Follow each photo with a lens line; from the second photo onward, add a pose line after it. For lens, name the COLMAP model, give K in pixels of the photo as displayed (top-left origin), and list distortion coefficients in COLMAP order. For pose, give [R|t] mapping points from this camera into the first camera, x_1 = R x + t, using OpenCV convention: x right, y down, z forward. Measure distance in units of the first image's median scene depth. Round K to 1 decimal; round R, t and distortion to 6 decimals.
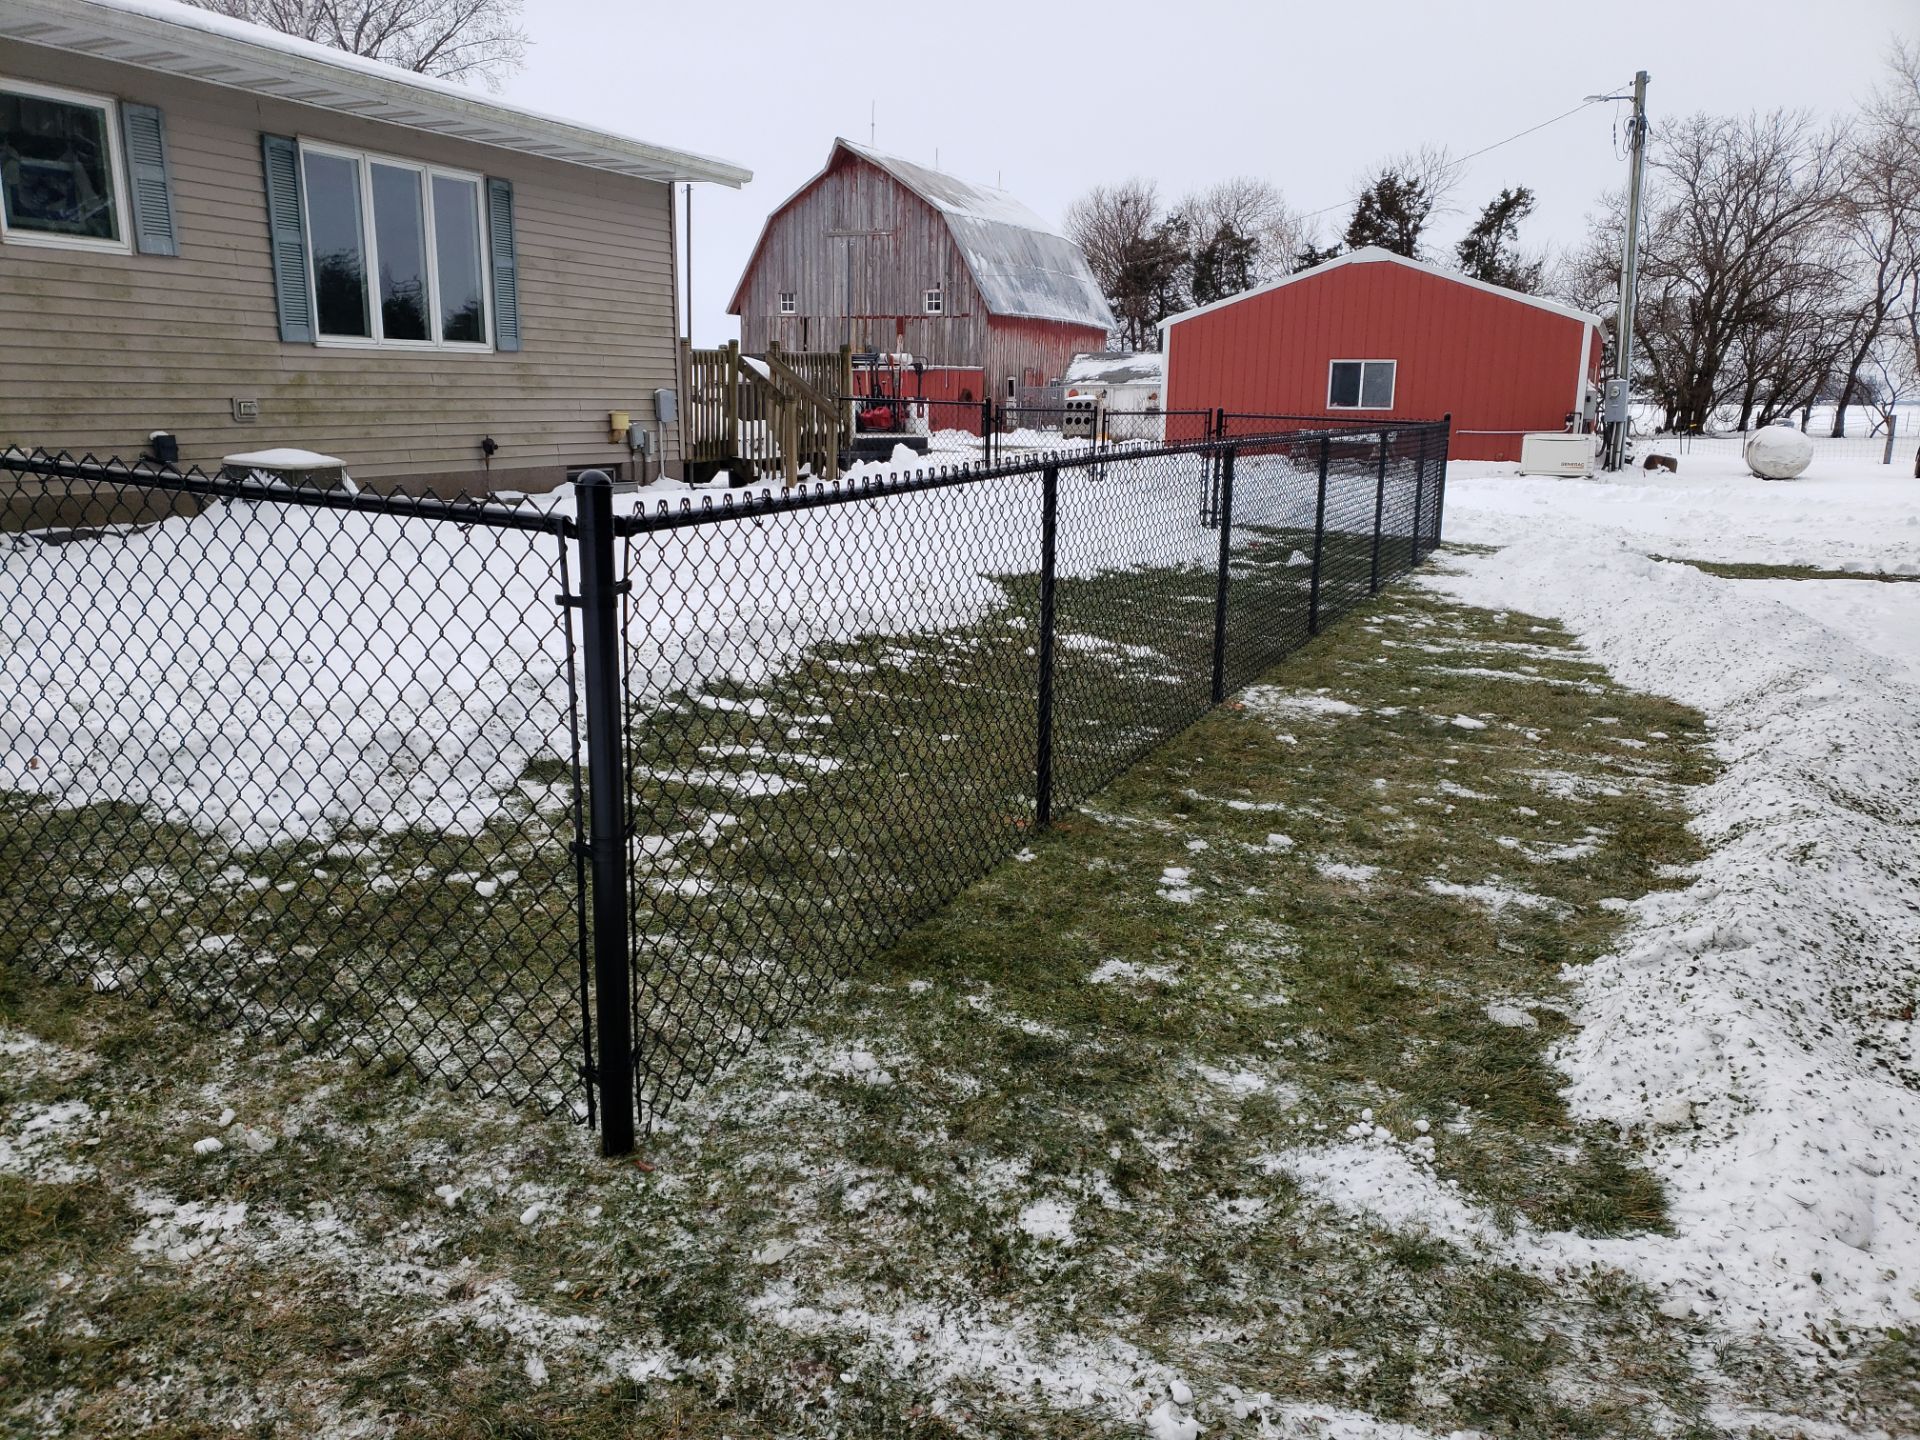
lens RADIAL K [[1489.0, 0, 932.0], [0, 1489.0, 725.9], [0, 0, 1]] dist [0.019251, 0.012311]
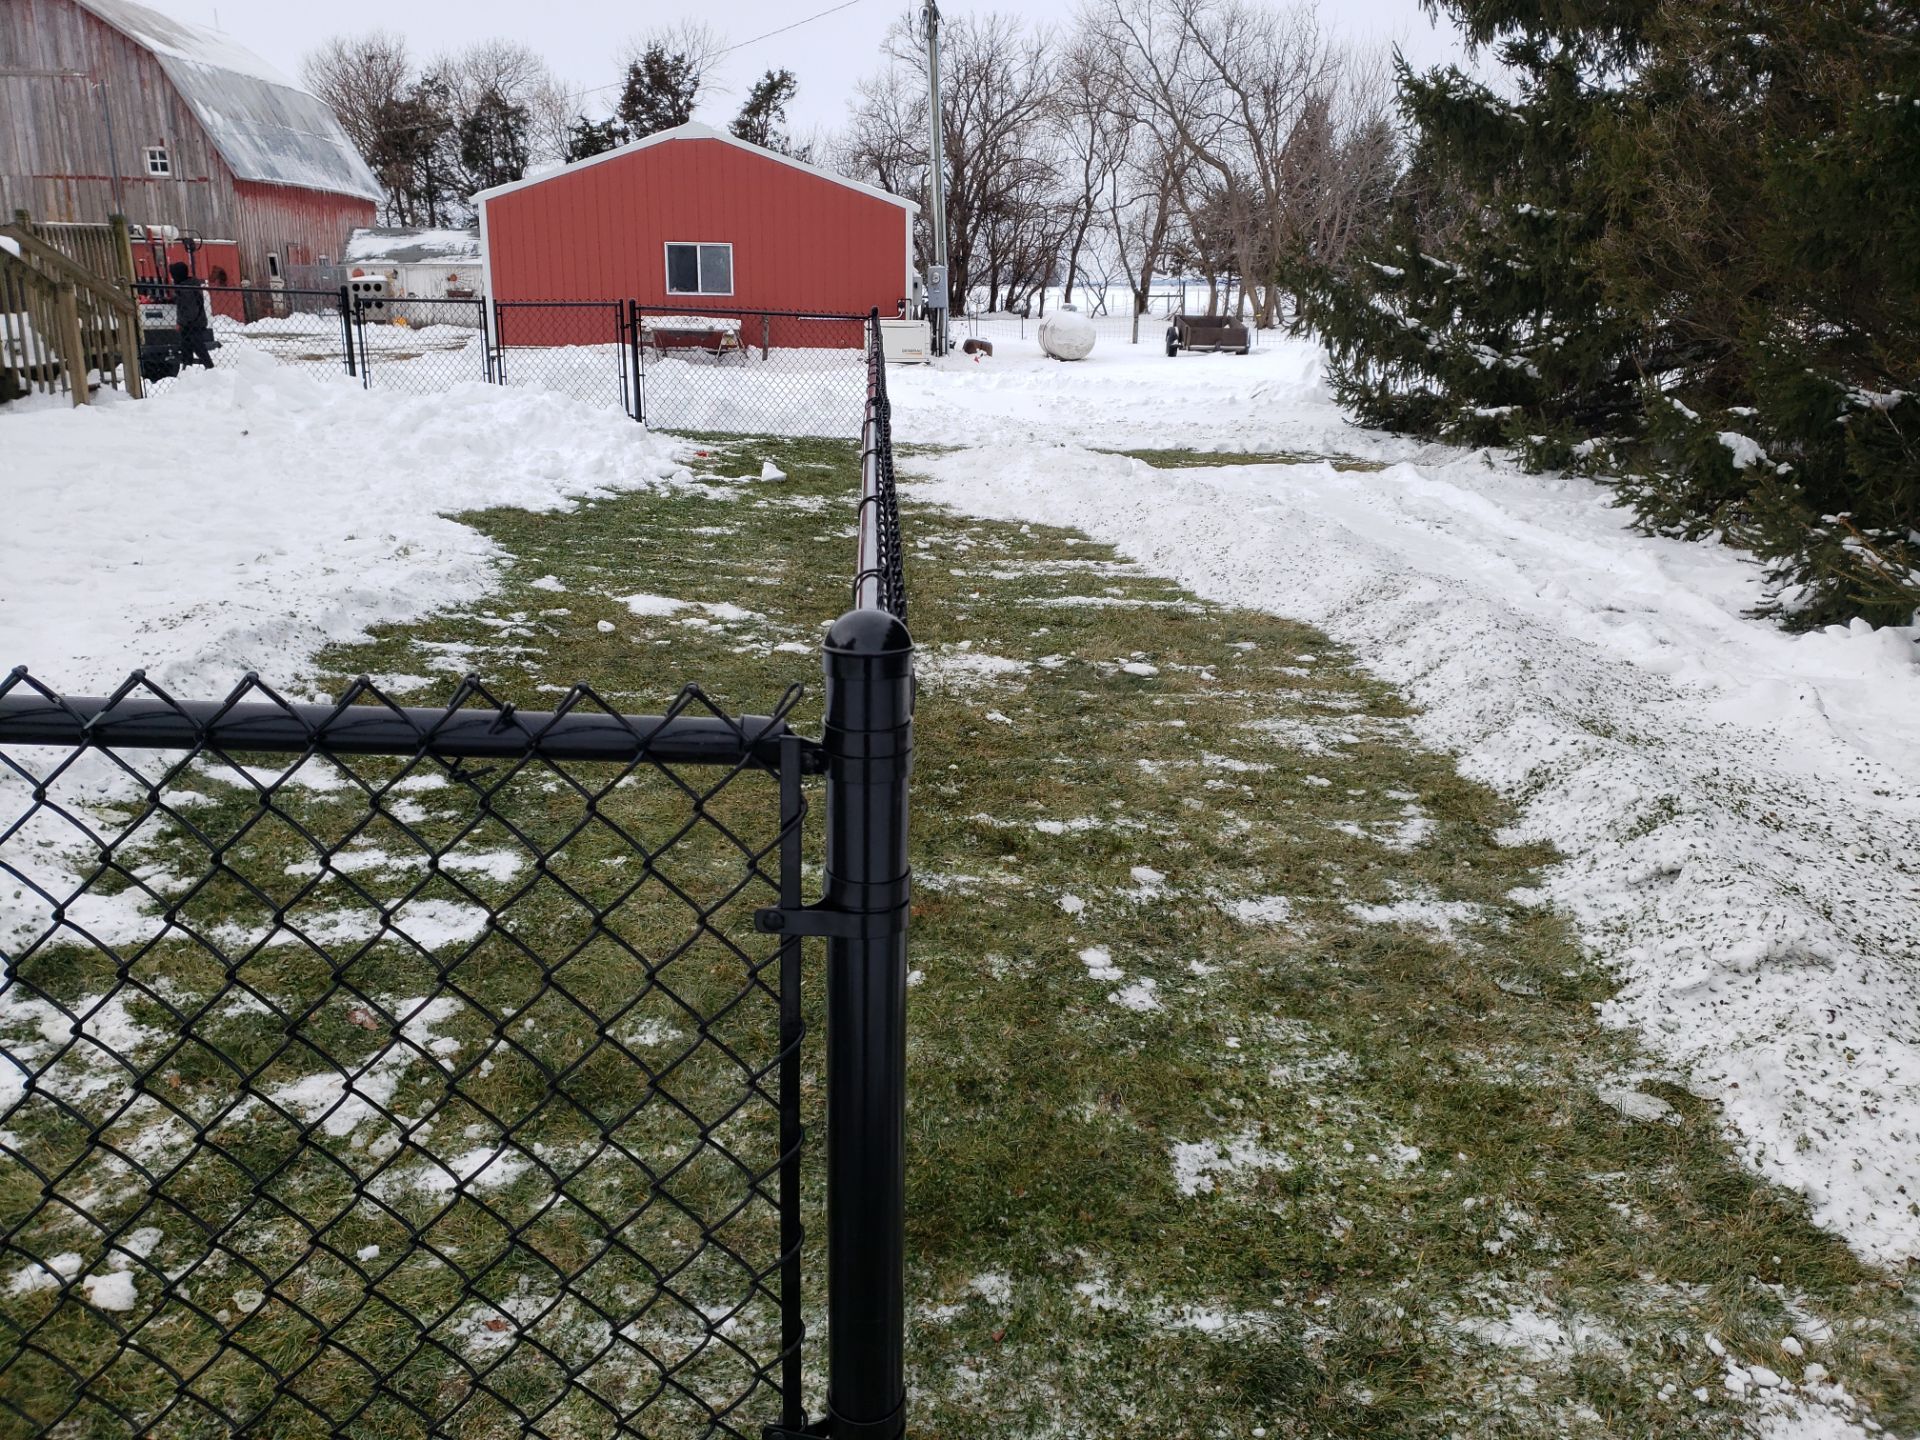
lens RADIAL K [[1493.8, 0, 949.7], [0, 1493.8, 700.1], [0, 0, 1]] dist [0.013754, 0.003769]
pose [[0.886788, -0.125406, 0.444837, -0.246391], [0.098677, 0.991665, 0.082850, -0.112681], [-0.451519, -0.029575, 0.891771, 0.399012]]
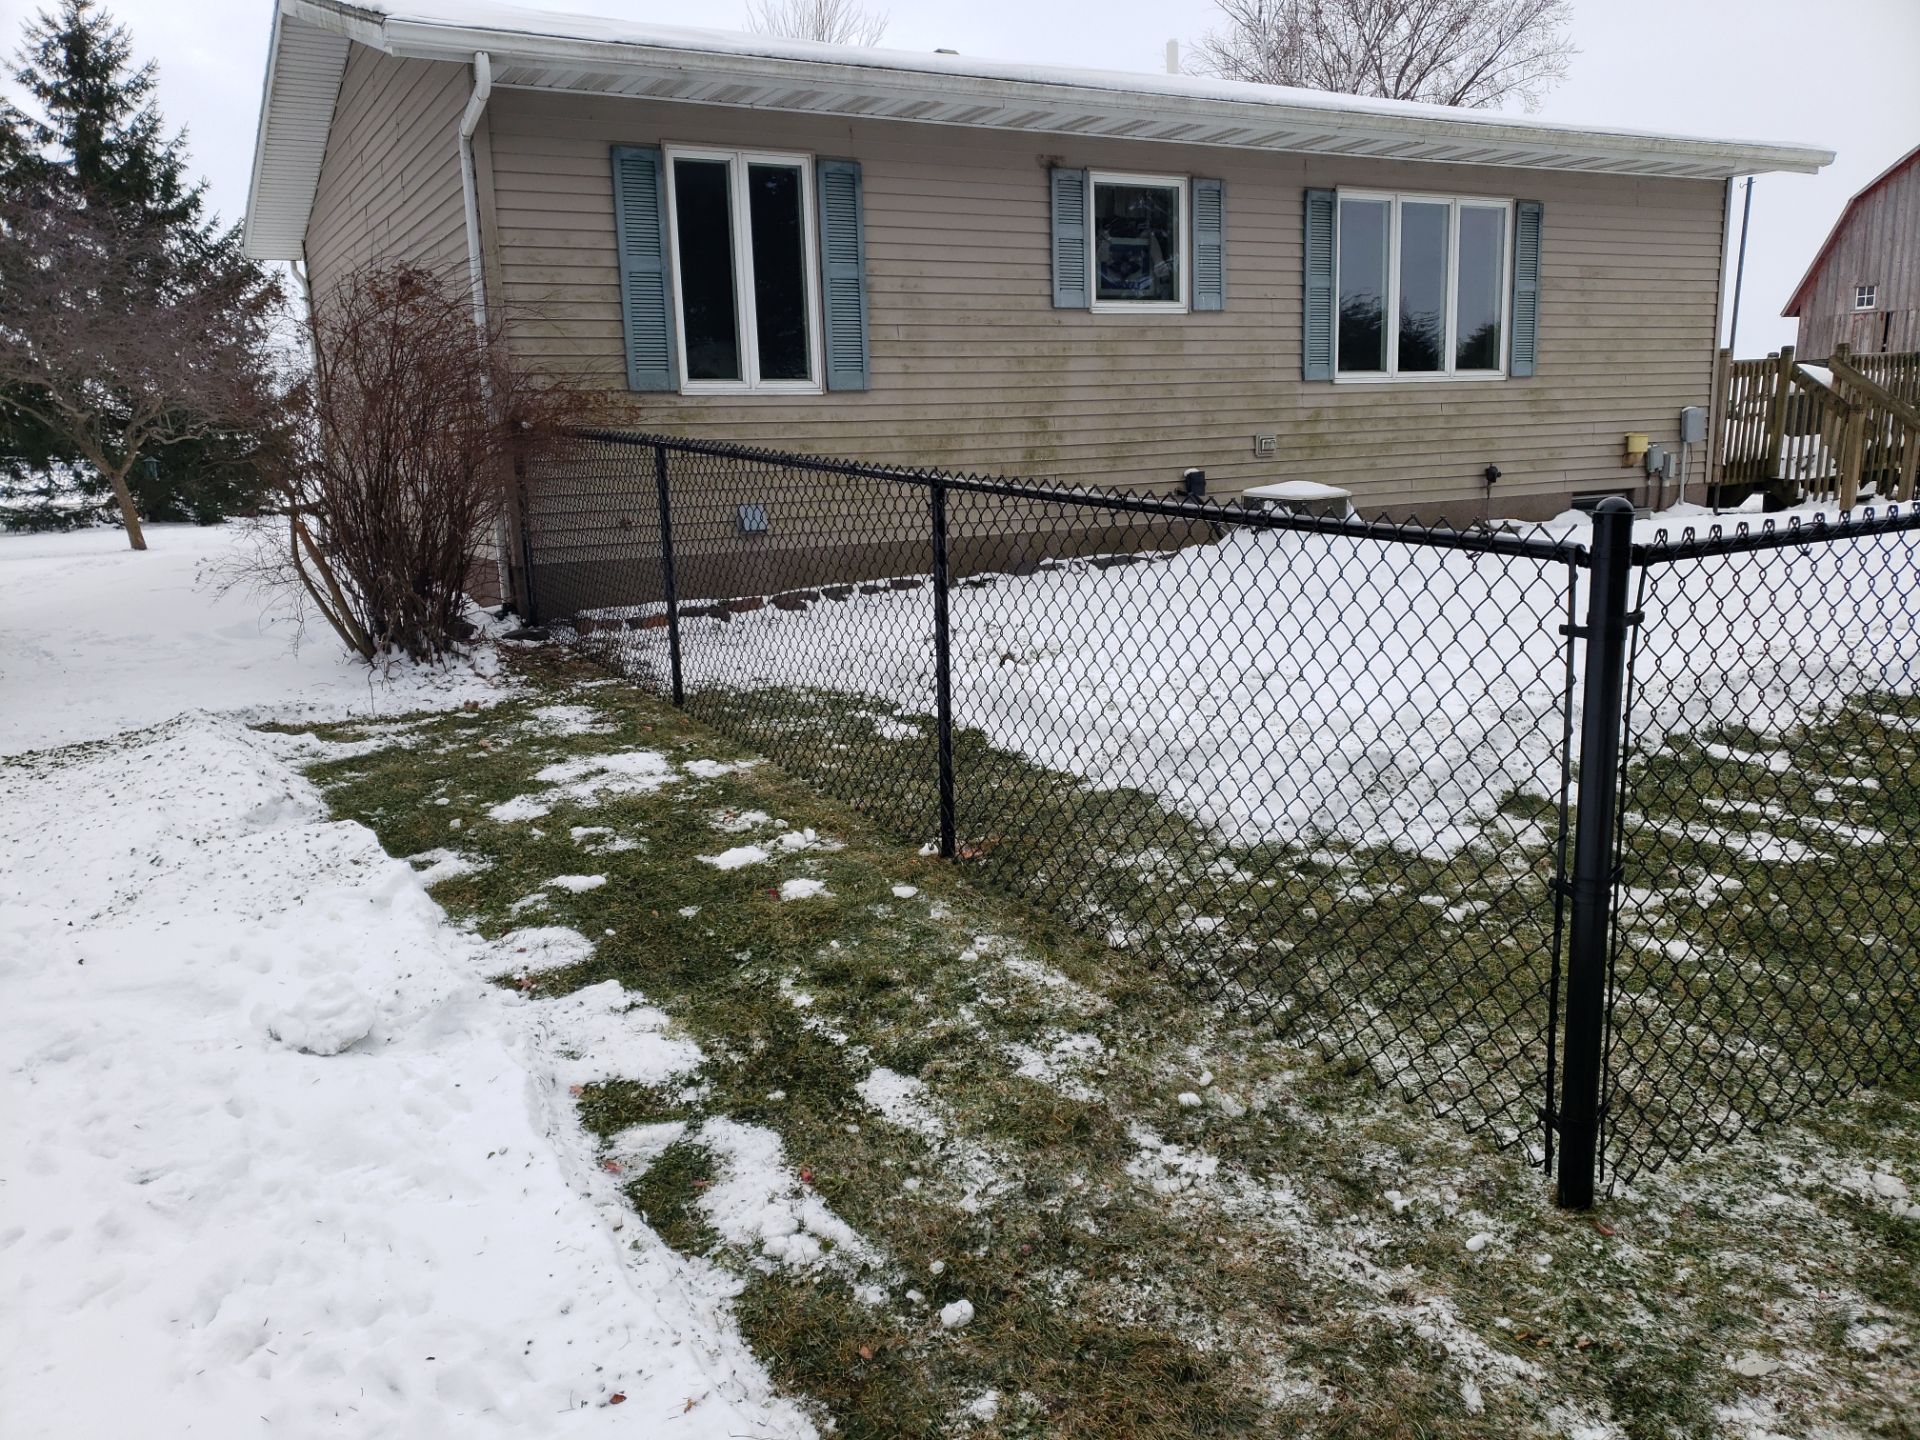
lens RADIAL K [[1489.0, 0, 932.0], [0, 1489.0, 725.9], [0, 0, 1]] dist [0.019251, 0.012311]
pose [[0.804962, 0.079450, -0.587983, -0.000678], [-0.090196, 0.995862, 0.011083, 0.003354], [0.586431, 0.044112, 0.808797, -0.023701]]
